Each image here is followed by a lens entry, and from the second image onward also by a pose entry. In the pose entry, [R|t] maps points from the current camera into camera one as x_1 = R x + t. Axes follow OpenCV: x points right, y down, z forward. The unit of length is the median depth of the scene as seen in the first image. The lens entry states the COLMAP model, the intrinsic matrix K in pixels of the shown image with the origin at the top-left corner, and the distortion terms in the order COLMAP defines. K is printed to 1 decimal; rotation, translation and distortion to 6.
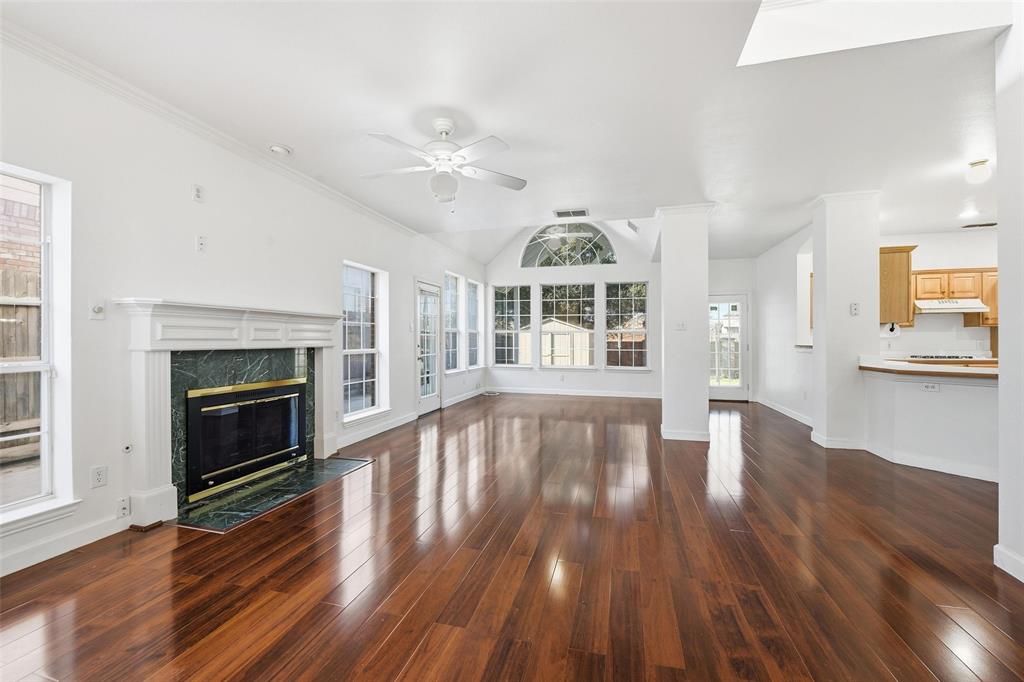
lens RADIAL K [[412.3, 0, 526.4], [0, 412.3, 345.6], [0, 0, 1]] dist [-0.002071, -0.000287]
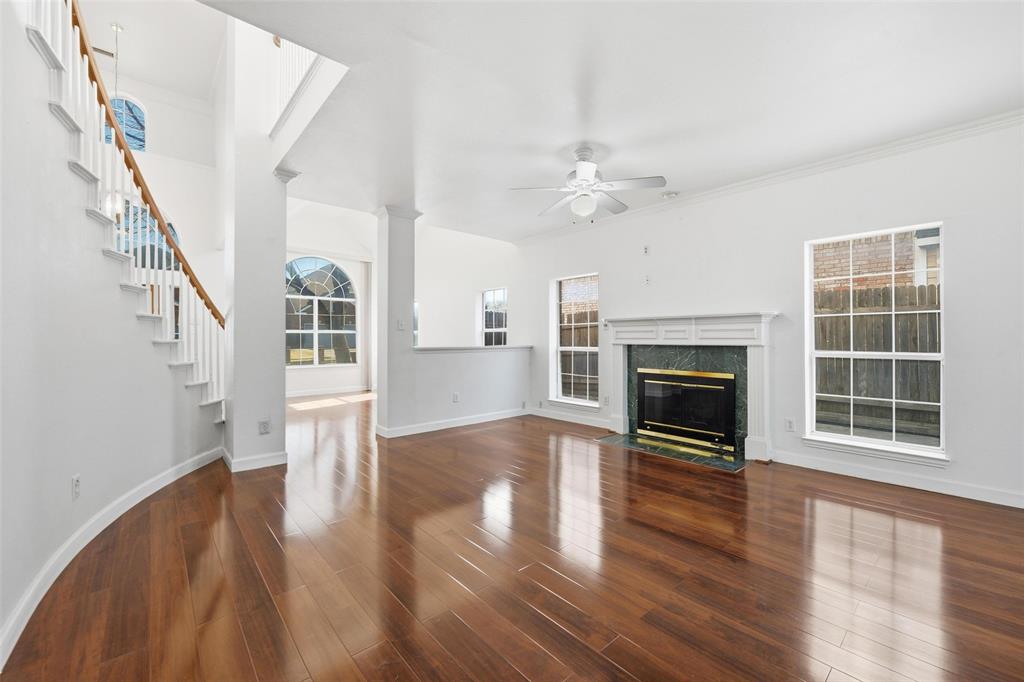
lens RADIAL K [[412.3, 0, 514.0], [0, 412.3, 340.1], [0, 0, 1]] dist [-0.002071, -0.000287]
pose [[-0.566725, 0.000169, -0.823907, 0.752655], [-0.013723, 0.999859, 0.009645, -0.014444], [0.823793, 0.016773, -0.566643, 1.289641]]
